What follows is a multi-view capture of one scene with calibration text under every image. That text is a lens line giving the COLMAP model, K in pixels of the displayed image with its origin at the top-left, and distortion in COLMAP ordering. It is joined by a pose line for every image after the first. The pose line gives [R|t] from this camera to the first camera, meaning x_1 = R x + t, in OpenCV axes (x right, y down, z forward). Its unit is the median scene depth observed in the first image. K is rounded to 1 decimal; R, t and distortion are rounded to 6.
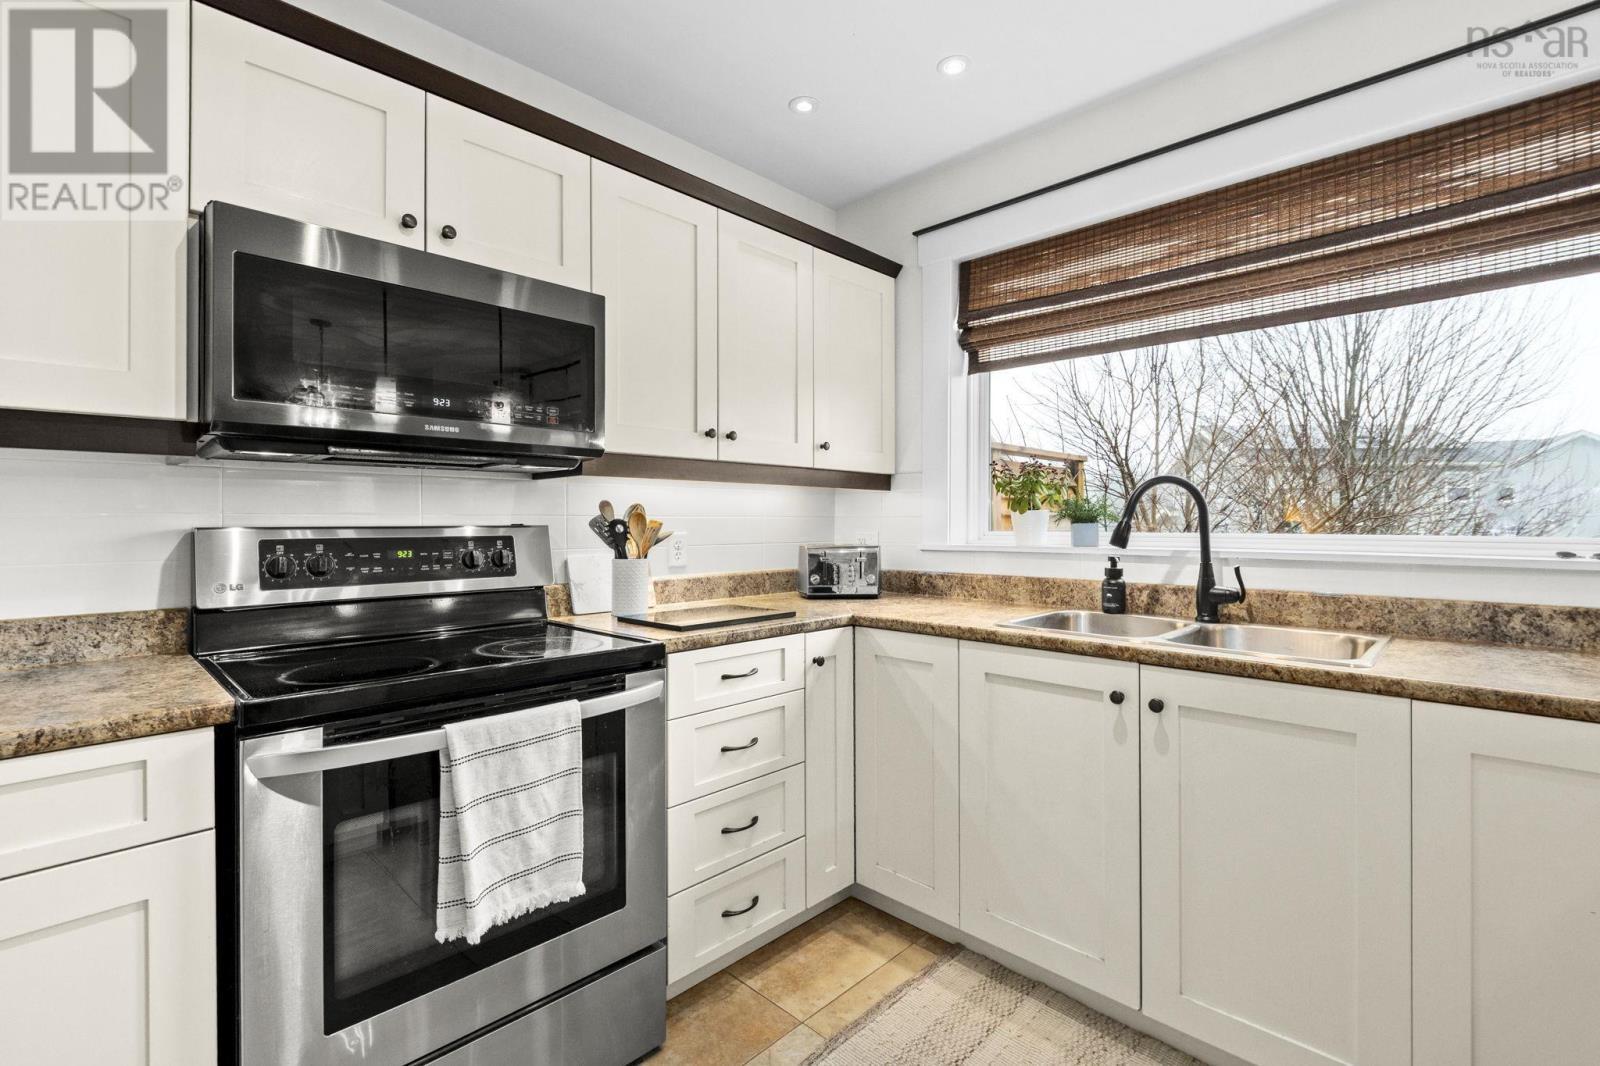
lens RADIAL K [[716.7, 0, 802.1], [0, 716.7, 520.7], [0, 0, 1]] dist [0.005306, -0.004106]
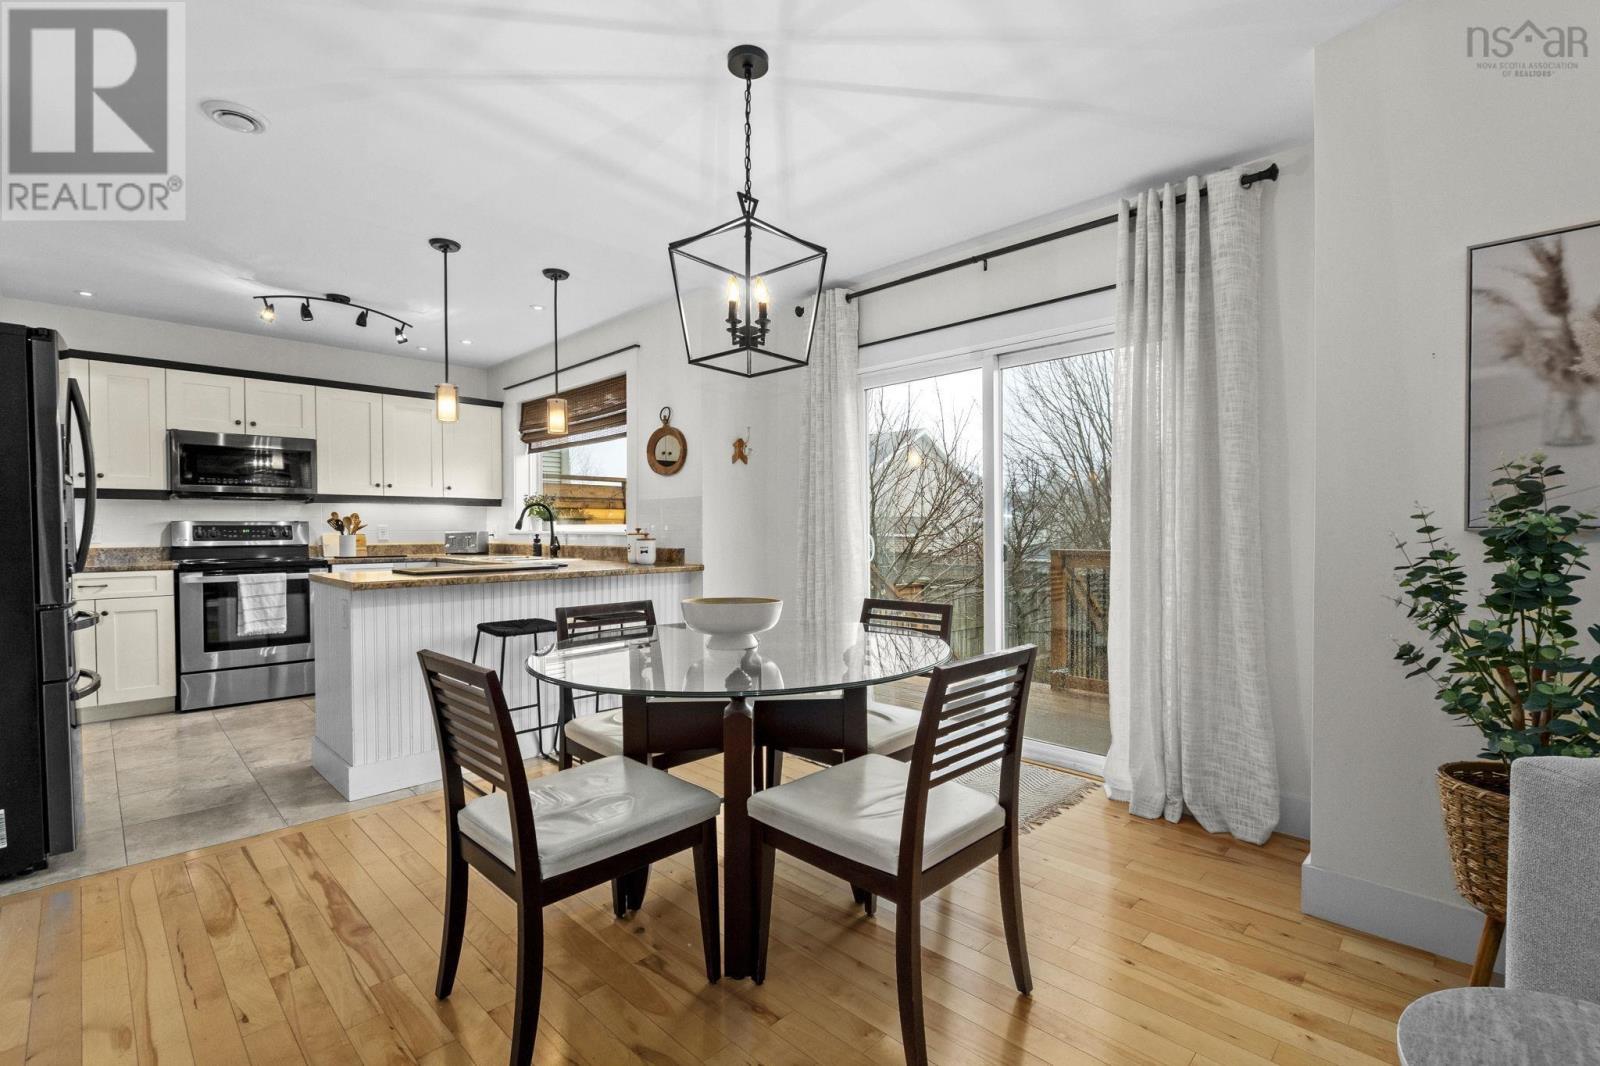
lens RADIAL K [[716.7, 0, 802.3], [0, 716.7, 539.6], [0, 0, 1]] dist [0.005306, -0.004106]
pose [[0.999901, 0.000293, -0.014051, 1.592177], [-0.000025, 0.999818, 0.019076, 0.023907], [0.014054, -0.019074, 0.999719, -1.711787]]
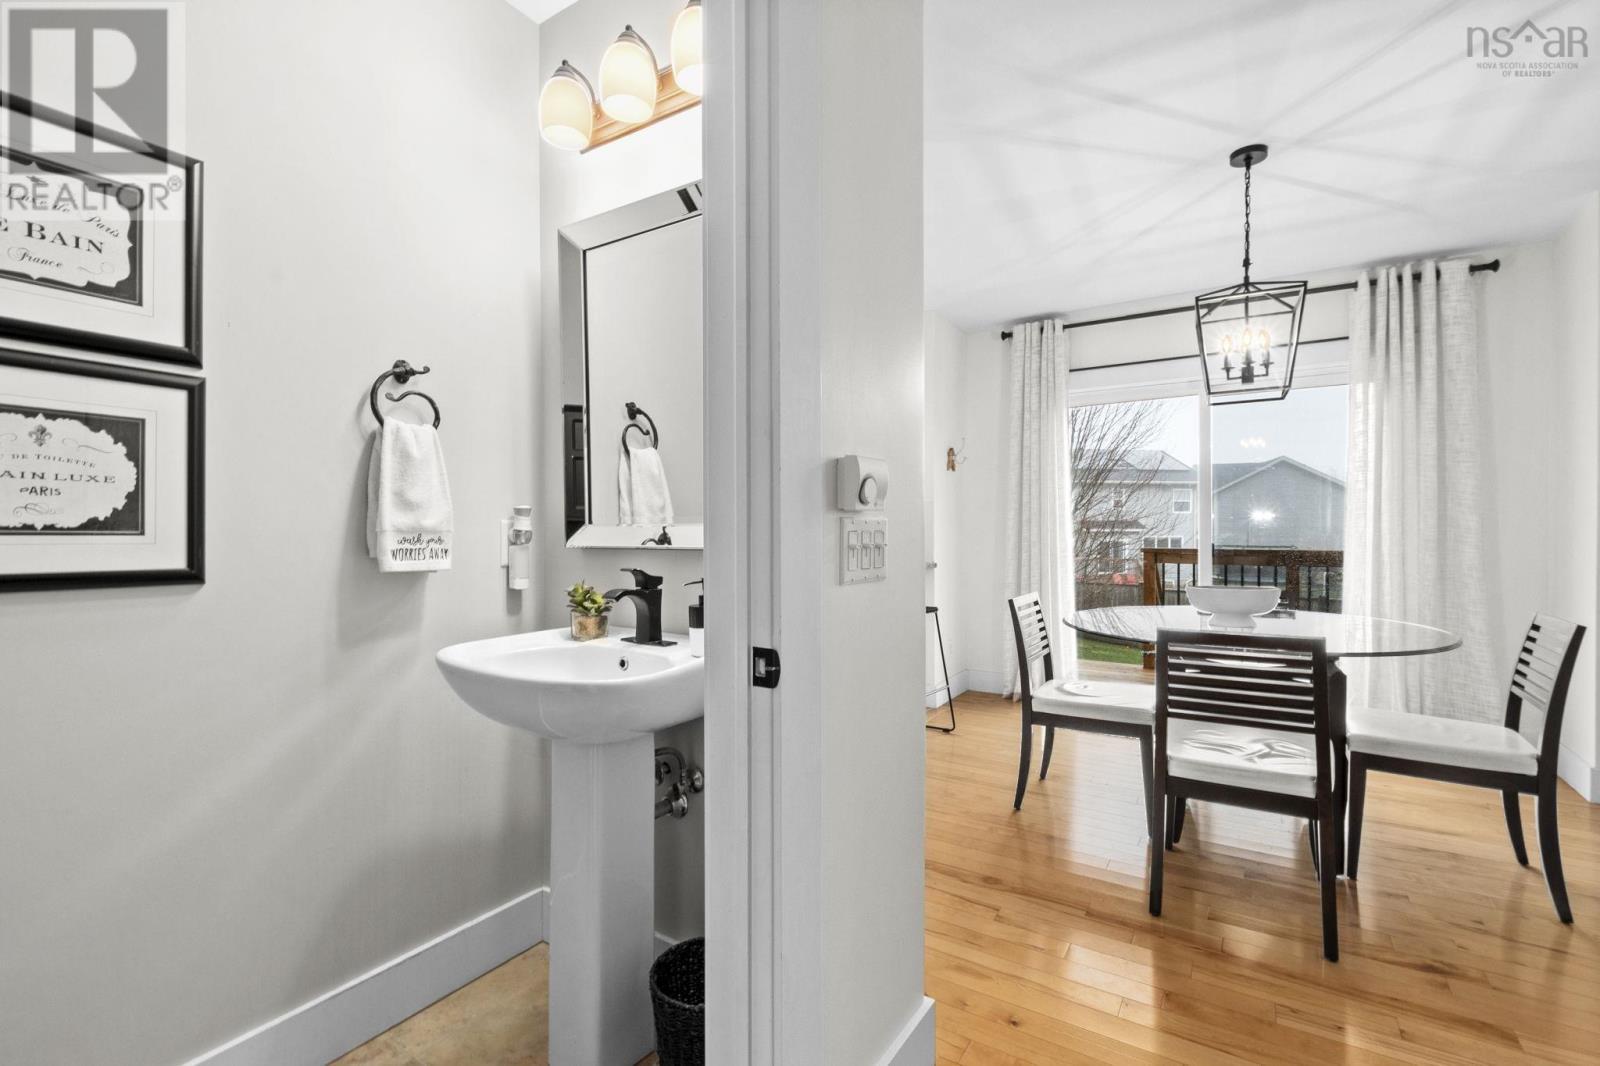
lens RADIAL K [[716.7, 0, 806.2], [0, 716.7, 538.8], [0, 0, 1]] dist [0.005306, -0.004106]
pose [[0.980825, -0.002425, 0.194874, 0.348670], [-0.000573, 0.999882, 0.015328, 0.025473], [-0.194889, -0.015145, 0.980708, -1.793779]]
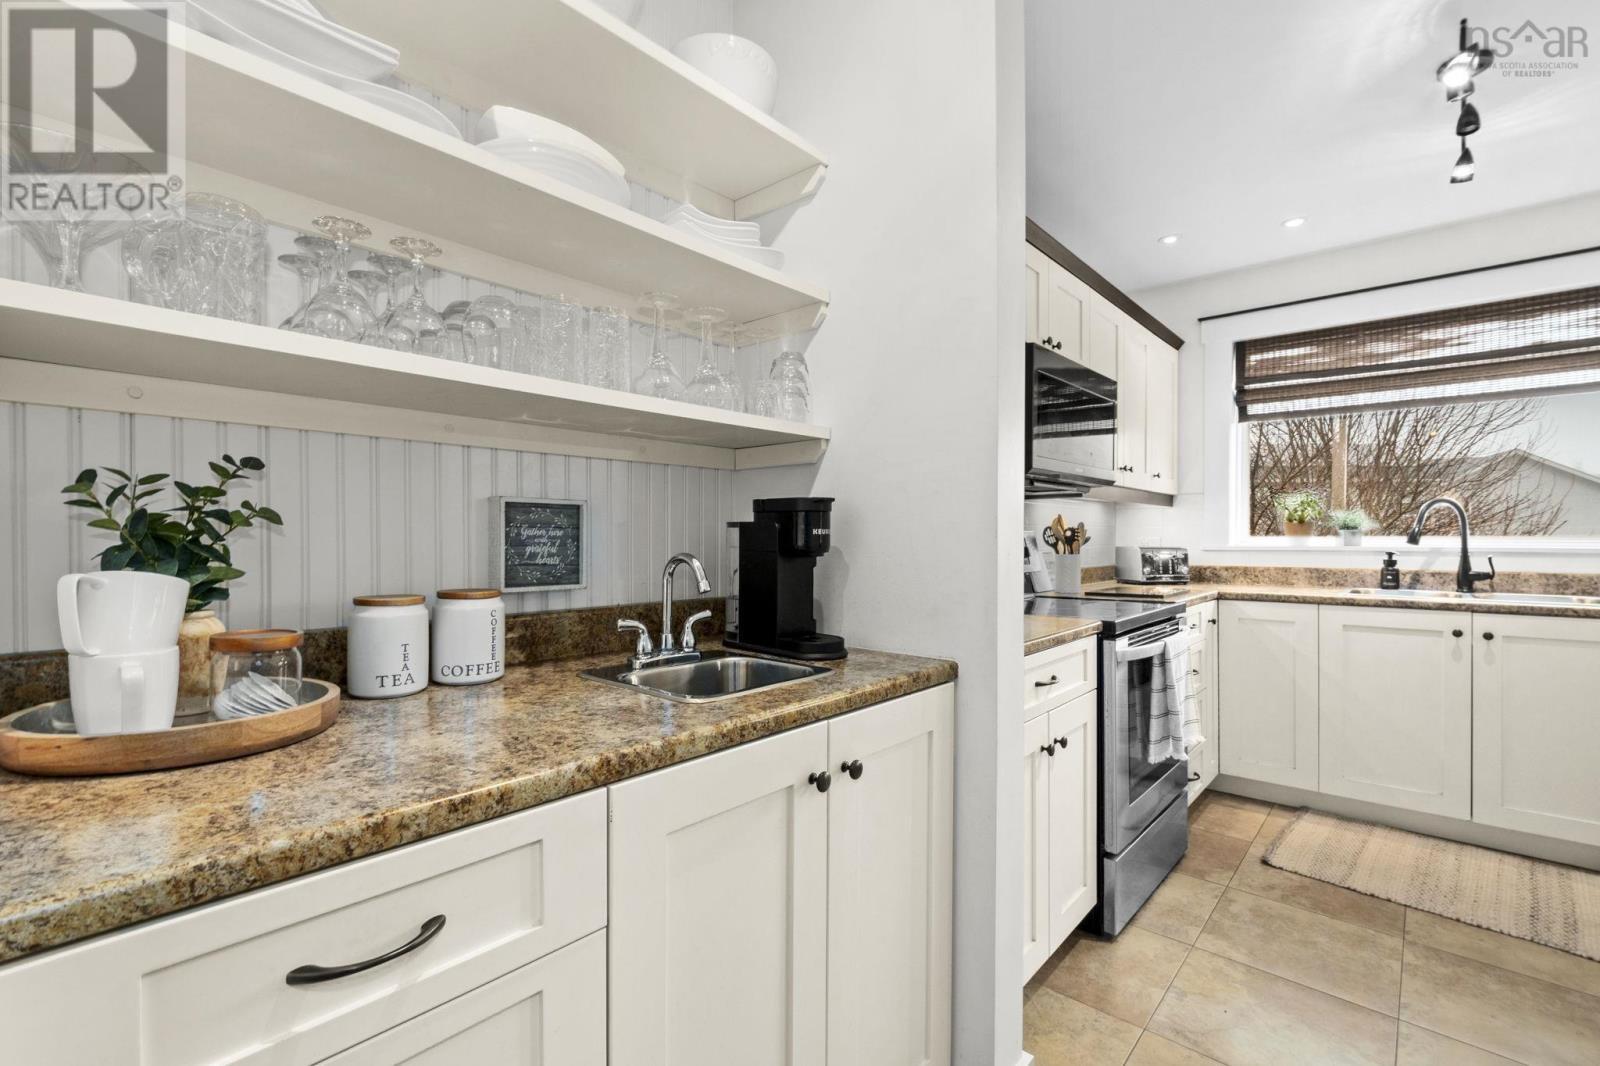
lens RADIAL K [[716.7, 0, 809.6], [0, 716.7, 537.4], [0, 0, 1]] dist [0.005306, -0.004106]
pose [[0.998821, -0.002569, 0.048481, -0.954284], [0.002235, 0.999973, 0.006943, 0.007635], [-0.048497, -0.006826, 0.998800, -0.491540]]
